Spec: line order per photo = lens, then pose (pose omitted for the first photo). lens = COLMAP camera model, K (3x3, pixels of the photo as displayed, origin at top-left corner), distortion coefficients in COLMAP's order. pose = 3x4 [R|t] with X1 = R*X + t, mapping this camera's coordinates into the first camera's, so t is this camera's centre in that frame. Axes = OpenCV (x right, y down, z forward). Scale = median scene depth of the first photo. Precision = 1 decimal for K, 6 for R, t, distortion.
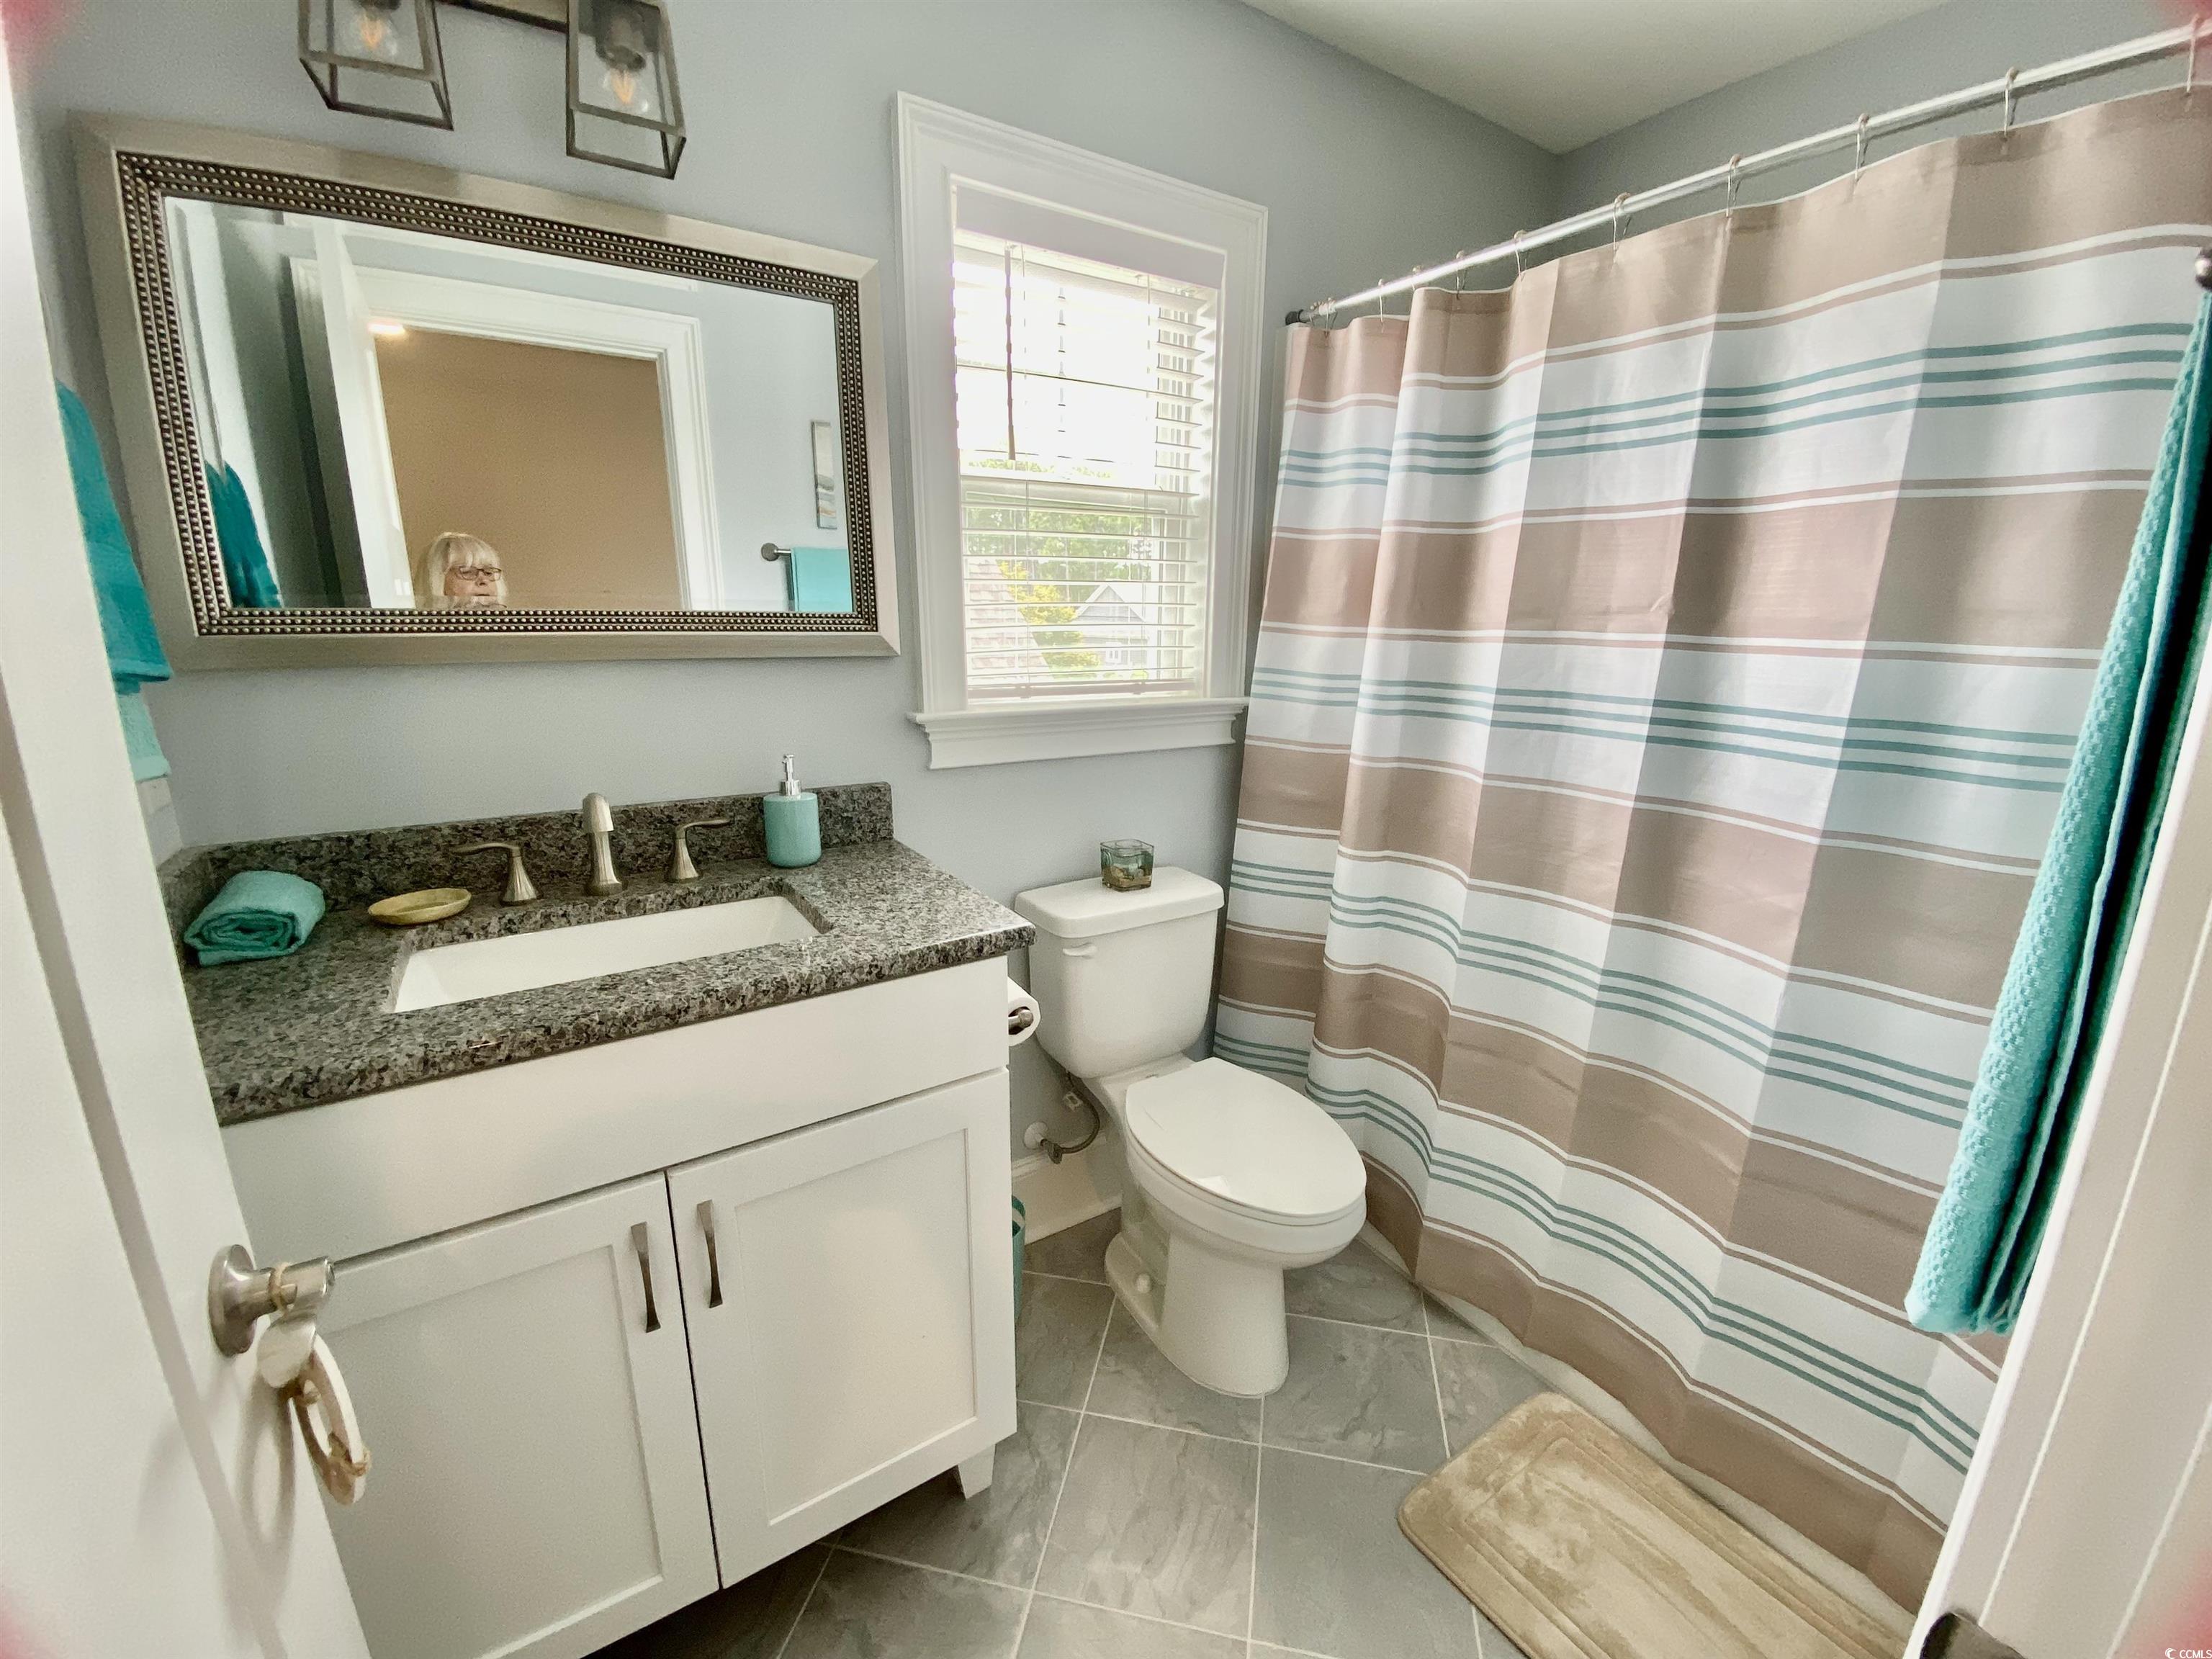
lens RADIAL K [[905.3, 0, 1113.6], [0, 905.3, 827.2], [0, 0, 1]] dist [0.000109, -0.000444]
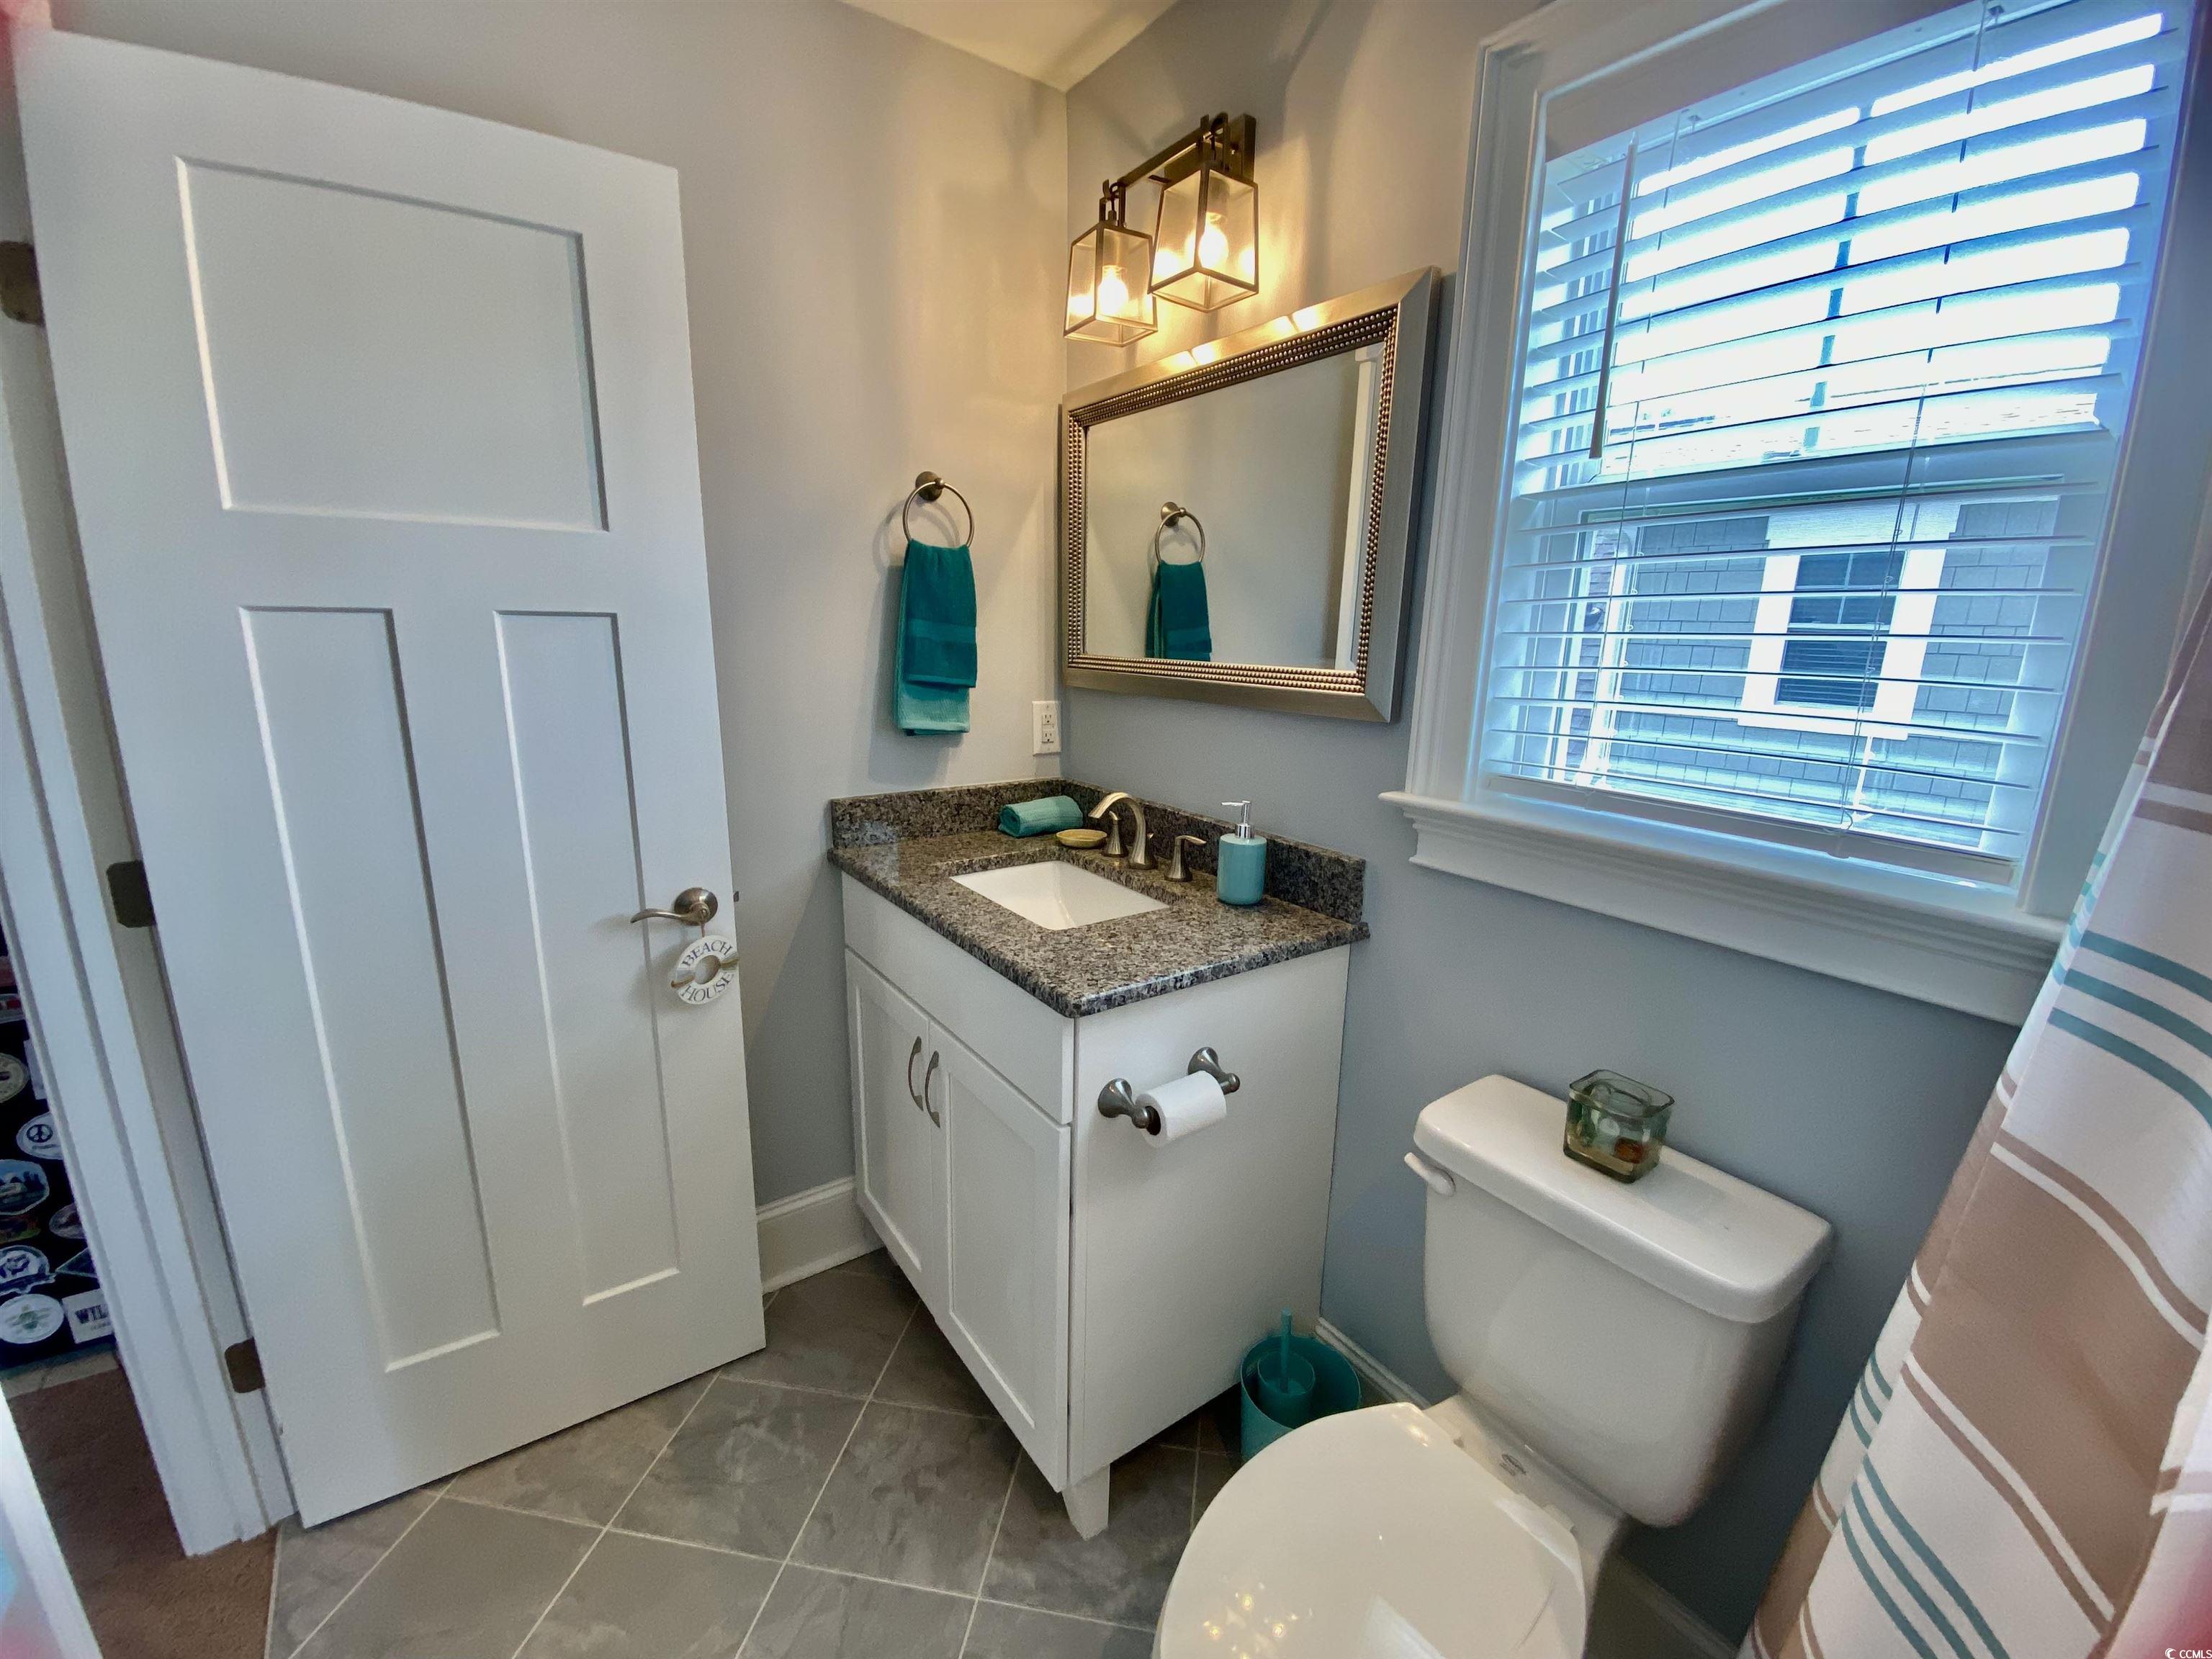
lens RADIAL K [[905.3, 0, 1113.6], [0, 905.3, 827.2], [0, 0, 1]] dist [0.000109, -0.000444]
pose [[0.044435, 0.191203, -0.980544, 0.687897], [-0.241586, 0.954439, 0.175165, -0.200637], [0.969362, 0.229102, 0.088603, 0.762973]]
